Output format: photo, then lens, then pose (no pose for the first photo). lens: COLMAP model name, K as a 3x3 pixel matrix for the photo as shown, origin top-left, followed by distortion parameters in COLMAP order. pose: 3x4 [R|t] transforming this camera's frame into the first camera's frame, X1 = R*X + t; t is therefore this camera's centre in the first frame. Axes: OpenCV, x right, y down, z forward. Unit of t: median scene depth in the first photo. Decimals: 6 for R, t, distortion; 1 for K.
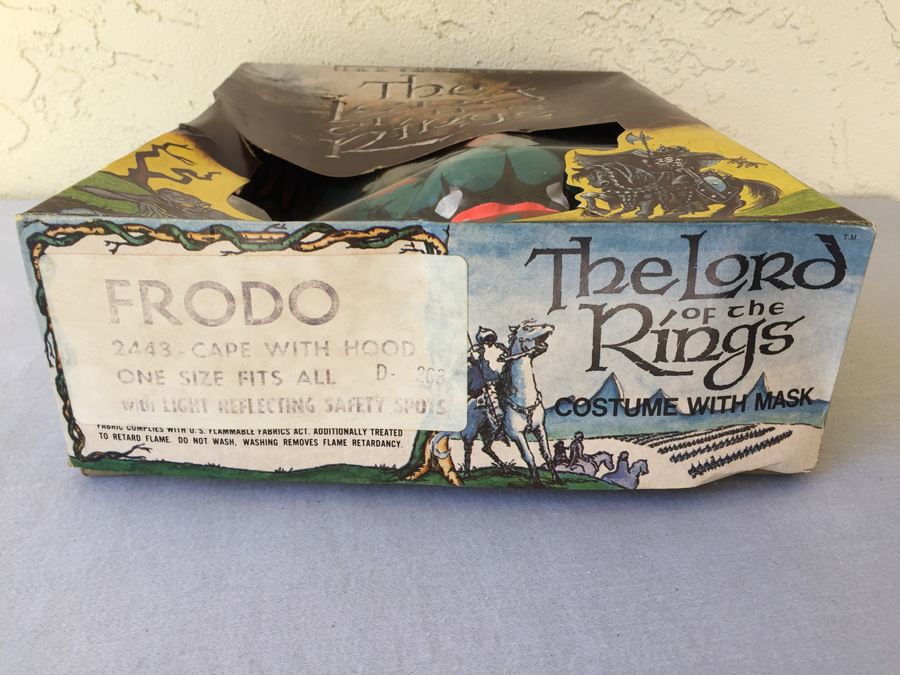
lens RADIAL K [[788.1, 0, 449.2], [0, 788.1, 336.3], [0, 0, 1]] dist [0.076095, -0.159247]
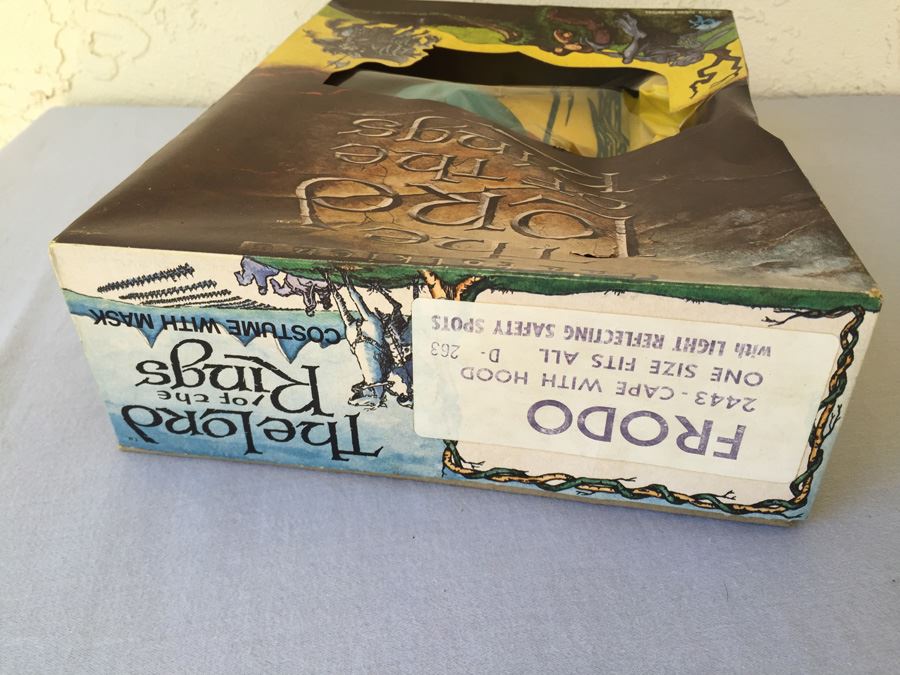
lens RADIAL K [[870.2, 0, 446.4], [0, 870.2, 335.6], [0, 0, 1]] dist [0.100908, -0.232453]
pose [[-0.986268, -0.066295, 0.151260, -0.181967], [-0.079491, -0.612259, -0.786651, 0.985790], [0.144761, -0.787873, 0.598582, 0.336755]]
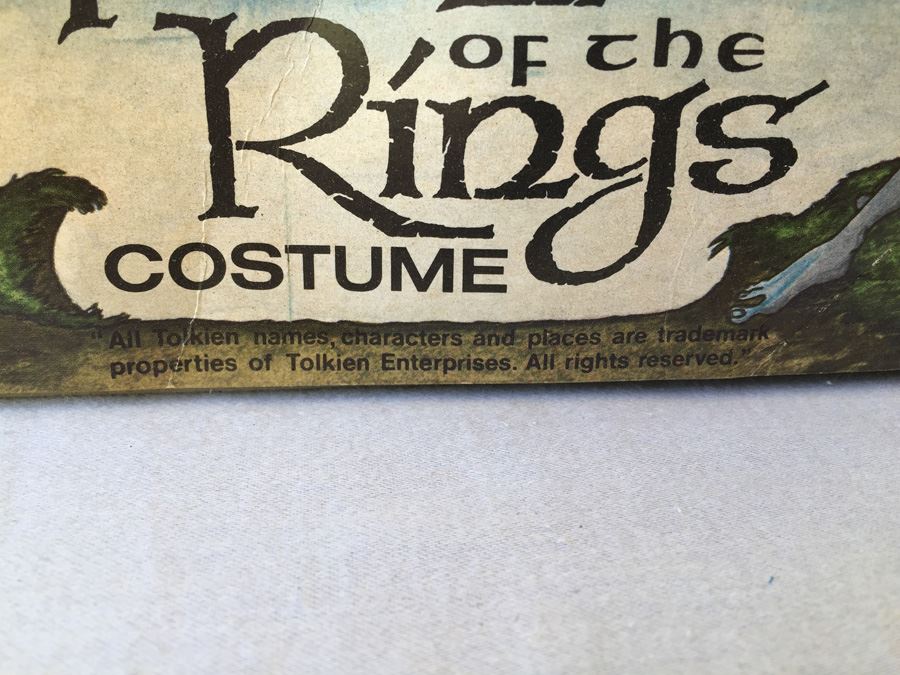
lens RADIAL K [[788.1, 0, 449.2], [0, 788.1, 336.3], [0, 0, 1]] dist [0.076095, -0.159247]
pose [[0.987822, 0.057686, -0.144499, 0.340717], [-0.050136, 0.997207, 0.055360, 0.074773], [0.147289, -0.047442, 0.987955, 0.628783]]
